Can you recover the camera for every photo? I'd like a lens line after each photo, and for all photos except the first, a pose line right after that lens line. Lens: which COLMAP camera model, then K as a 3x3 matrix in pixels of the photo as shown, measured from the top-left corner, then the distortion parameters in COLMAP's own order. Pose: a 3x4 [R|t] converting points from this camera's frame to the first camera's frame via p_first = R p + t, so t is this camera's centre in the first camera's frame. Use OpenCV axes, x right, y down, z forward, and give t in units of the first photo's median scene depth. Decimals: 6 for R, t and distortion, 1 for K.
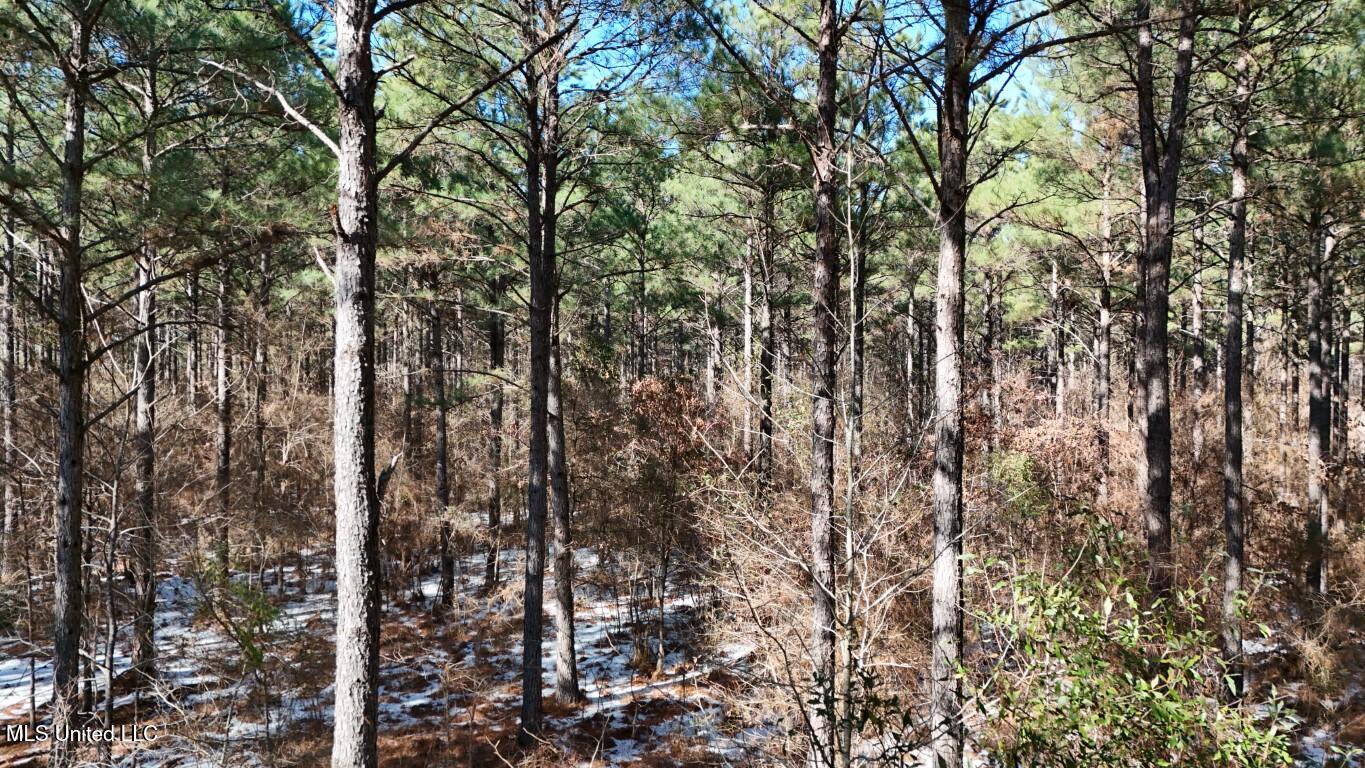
lens RADIAL K [[994.1, 0, 684.3], [0, 994.1, 381.2], [0, 0, 1]] dist [0.051740, -0.029303]
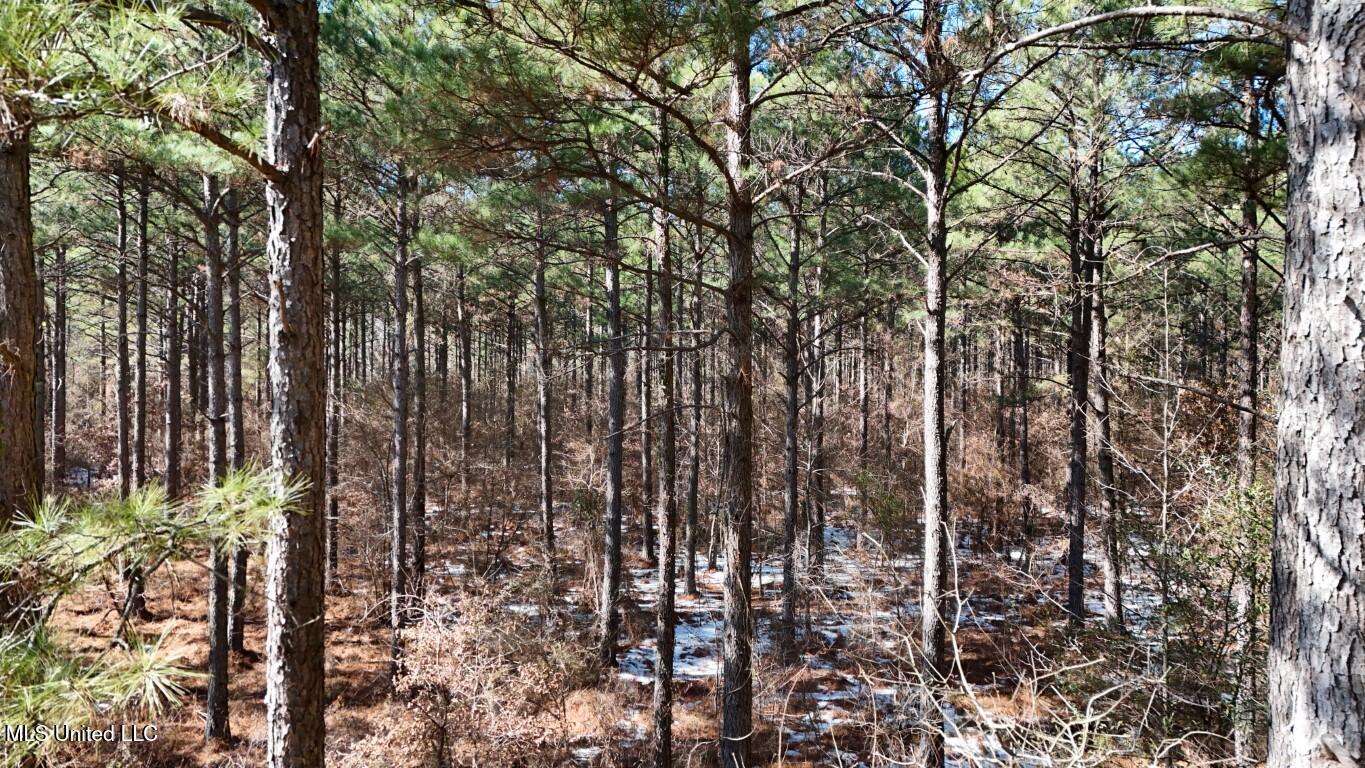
lens RADIAL K [[994.1, 0, 682.5], [0, 994.1, 384.0], [0, 0, 1]] dist [0.166798, -0.350357]
pose [[0.825082, 0.003764, -0.565001, 0.155233], [-0.005247, 0.999986, -0.001000, 0.002428], [0.564989, 0.003789, 0.825090, -0.376310]]
